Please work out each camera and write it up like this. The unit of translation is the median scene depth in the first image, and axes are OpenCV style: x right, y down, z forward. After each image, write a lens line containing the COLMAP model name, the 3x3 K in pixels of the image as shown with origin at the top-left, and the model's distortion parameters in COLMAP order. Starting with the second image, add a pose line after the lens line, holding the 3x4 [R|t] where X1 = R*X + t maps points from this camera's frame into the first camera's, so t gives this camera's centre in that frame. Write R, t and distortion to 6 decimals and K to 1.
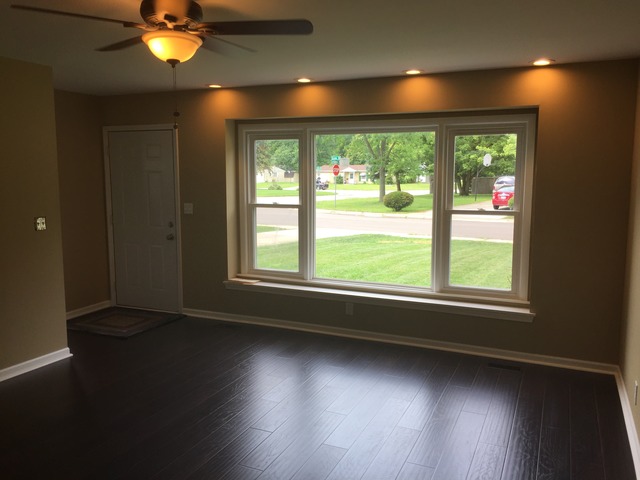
lens RADIAL K [[549.4, 0, 320.0], [0, 549.4, 240.0], [0, 0, 1]] dist [0.076692, -0.095814]
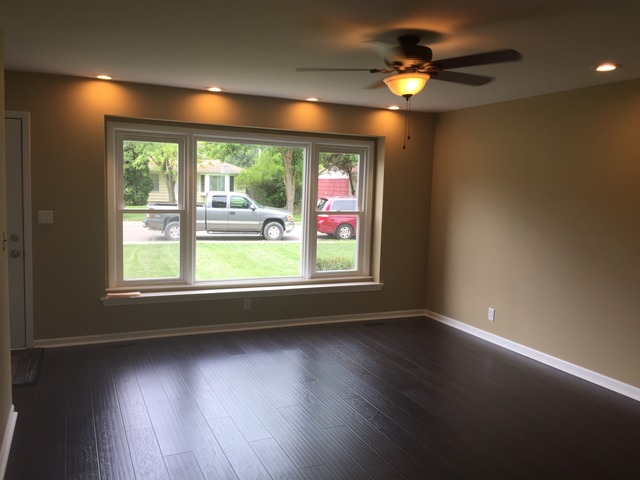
lens RADIAL K [[532.2, 0, 320.0], [0, 532.2, 240.0], [0, 0, 1]] dist [0.008682, 0.004224]
pose [[0.661190, -0.057698, 0.747996, -0.592676], [0.066095, 0.997641, 0.018530, -0.010625], [-0.747301, 0.037187, 0.663444, 0.178246]]
